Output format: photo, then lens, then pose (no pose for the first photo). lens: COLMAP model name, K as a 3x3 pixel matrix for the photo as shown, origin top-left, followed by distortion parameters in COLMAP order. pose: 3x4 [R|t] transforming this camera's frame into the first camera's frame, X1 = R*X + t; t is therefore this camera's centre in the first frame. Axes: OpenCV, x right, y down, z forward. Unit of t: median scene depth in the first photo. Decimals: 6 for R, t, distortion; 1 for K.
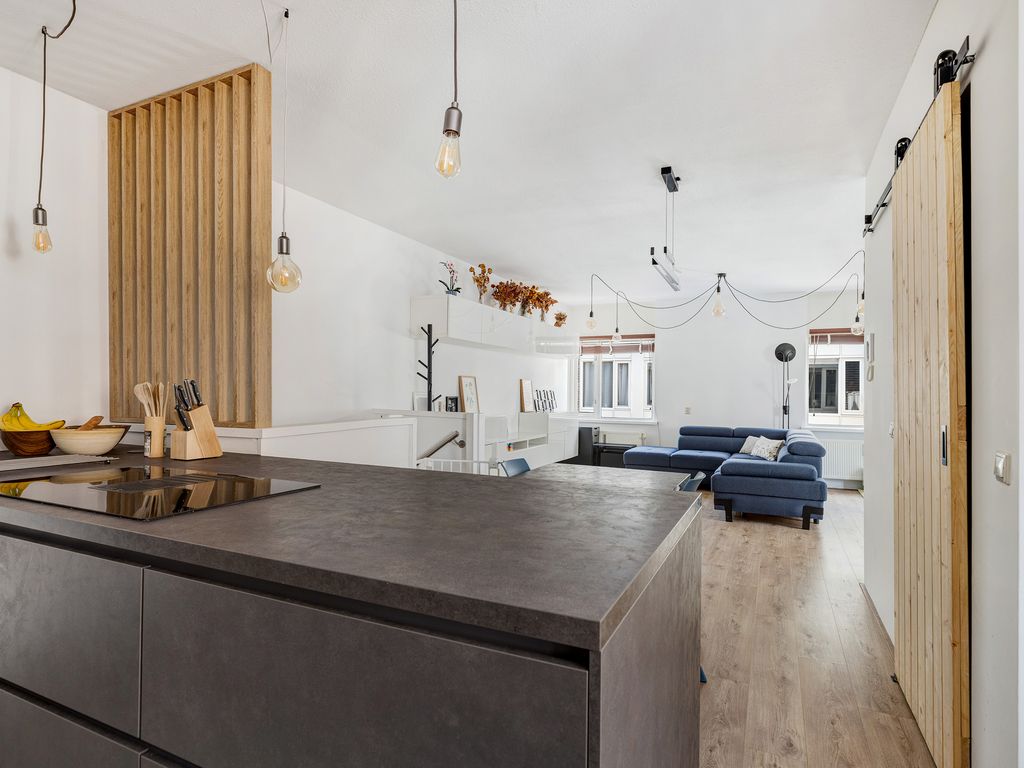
lens RADIAL K [[564.0, 0, 512.0], [0, 564.0, 384.0], [0, 0, 1]] dist [-0.000652, -0.000084]
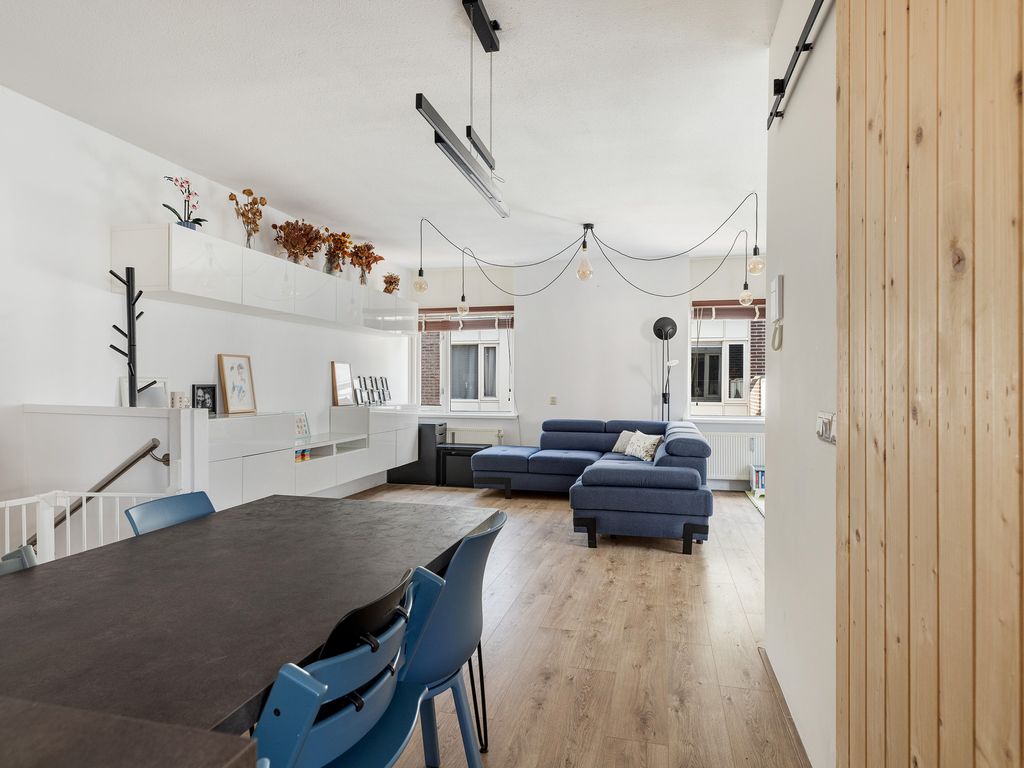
lens RADIAL K [[615.8, 0, 509.1], [0, 615.8, 388.1], [0, 0, 1]] dist [0.003243, 0.000631]
pose [[0.980863, -0.010148, 0.194433, 0.105526], [0.005790, 0.999719, 0.022968, 0.011363], [-0.194611, -0.021402, 0.980647, 0.197669]]
